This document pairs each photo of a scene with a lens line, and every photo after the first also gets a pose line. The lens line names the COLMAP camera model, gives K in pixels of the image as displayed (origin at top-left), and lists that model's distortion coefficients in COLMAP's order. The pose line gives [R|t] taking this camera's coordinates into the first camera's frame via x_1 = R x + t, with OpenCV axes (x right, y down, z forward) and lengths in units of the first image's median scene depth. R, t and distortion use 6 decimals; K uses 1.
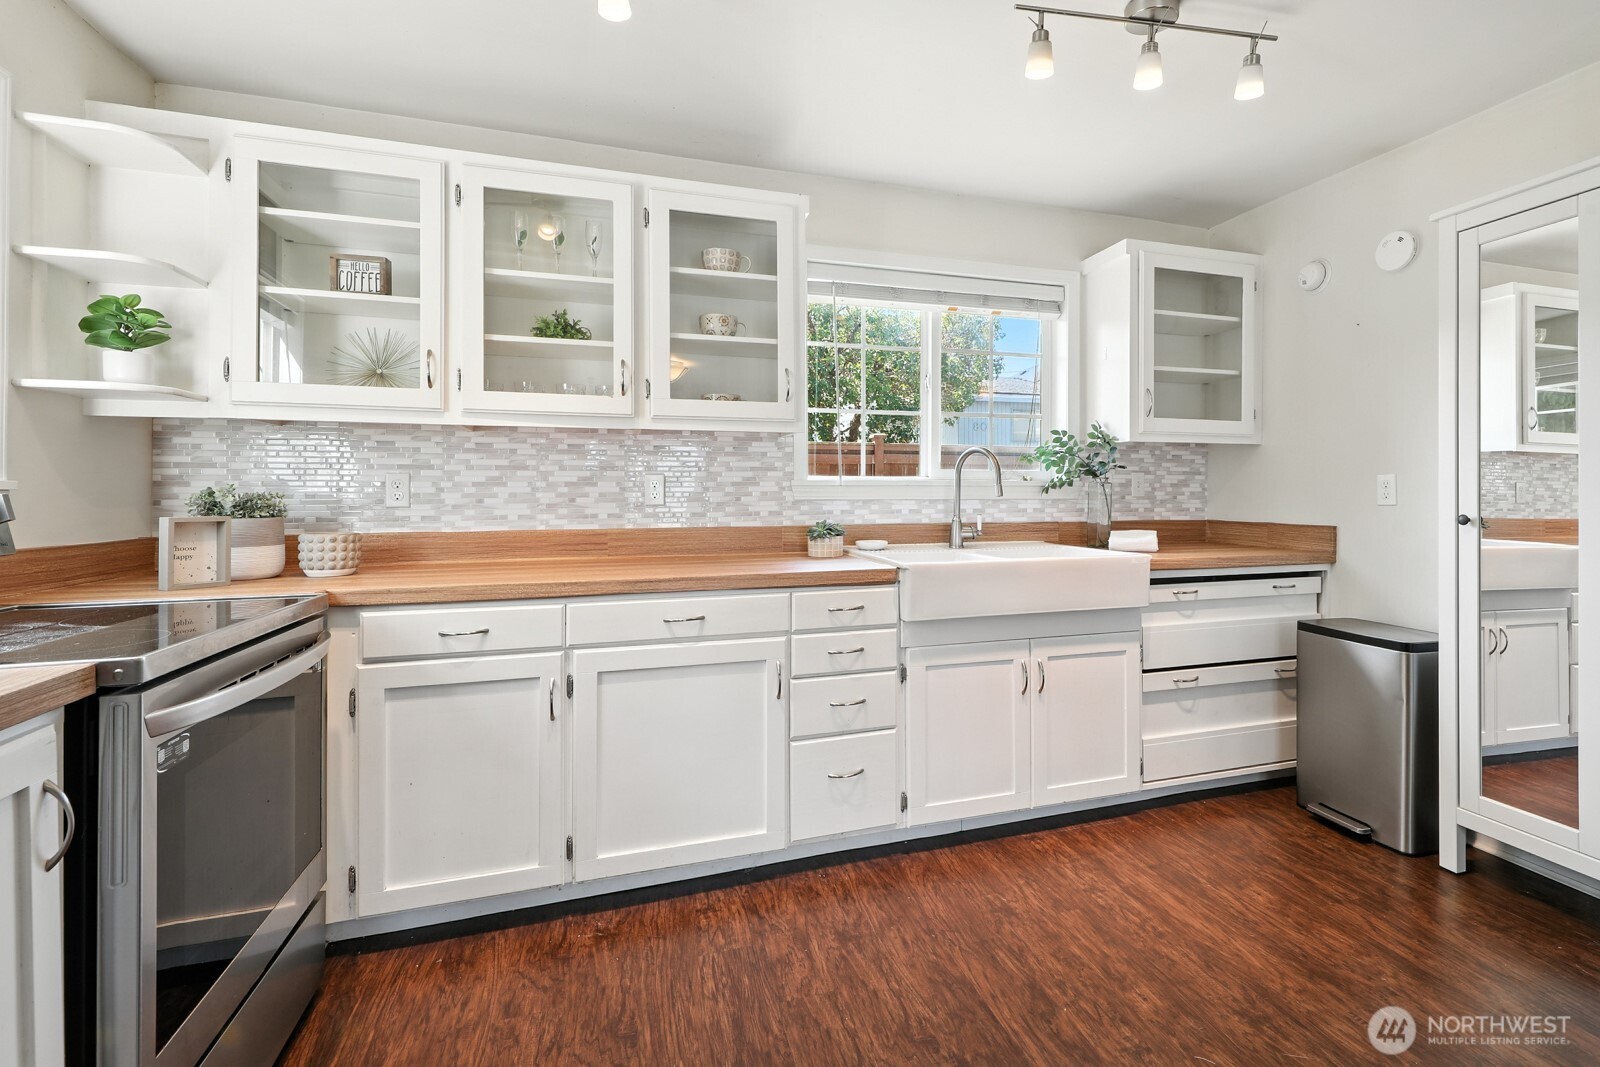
lens RADIAL K [[687.0, 0, 804.7], [0, 687.0, 480.2], [0, 0, 1]] dist [0.001324, -0.000078]
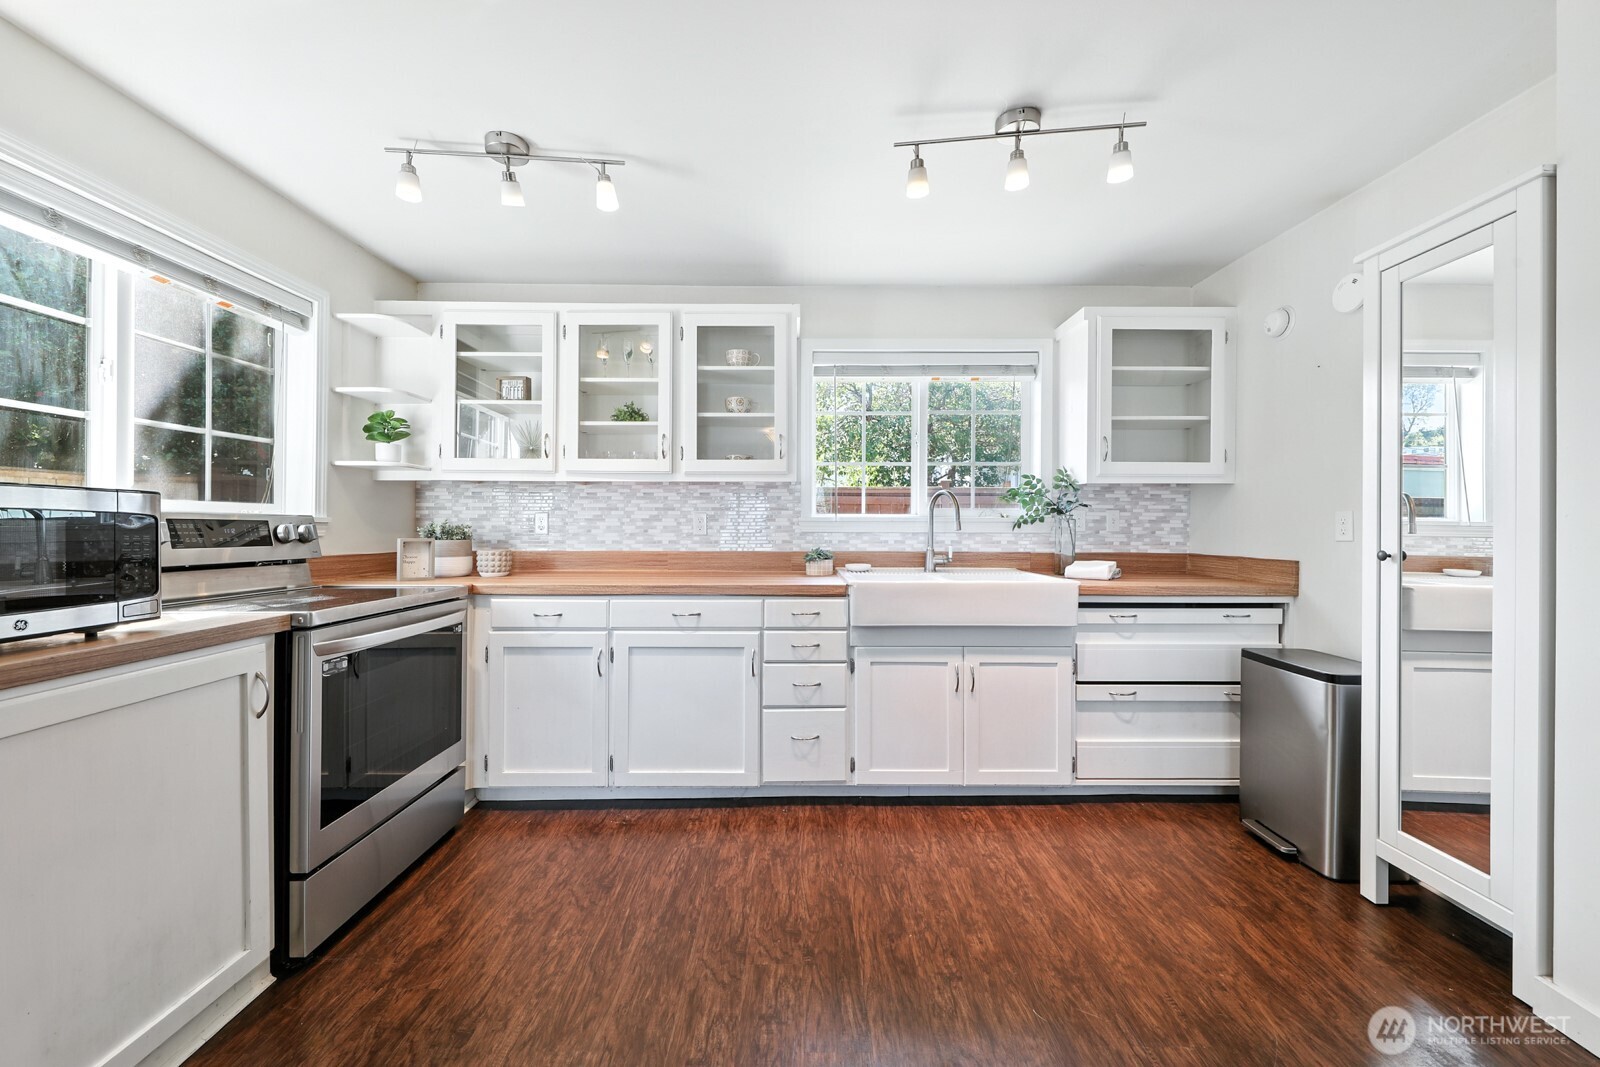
lens RADIAL K [[543.8, 0, 799.0], [0, 543.8, 517.4], [0, 0, 1]] dist [-0.000489, -0.000214]
pose [[0.957059, -0.000441, -0.289893, 0.353386], [0.000205, 1.000000, -0.000846, 0.001699], [0.289893, 0.000751, 0.957059, -0.012156]]
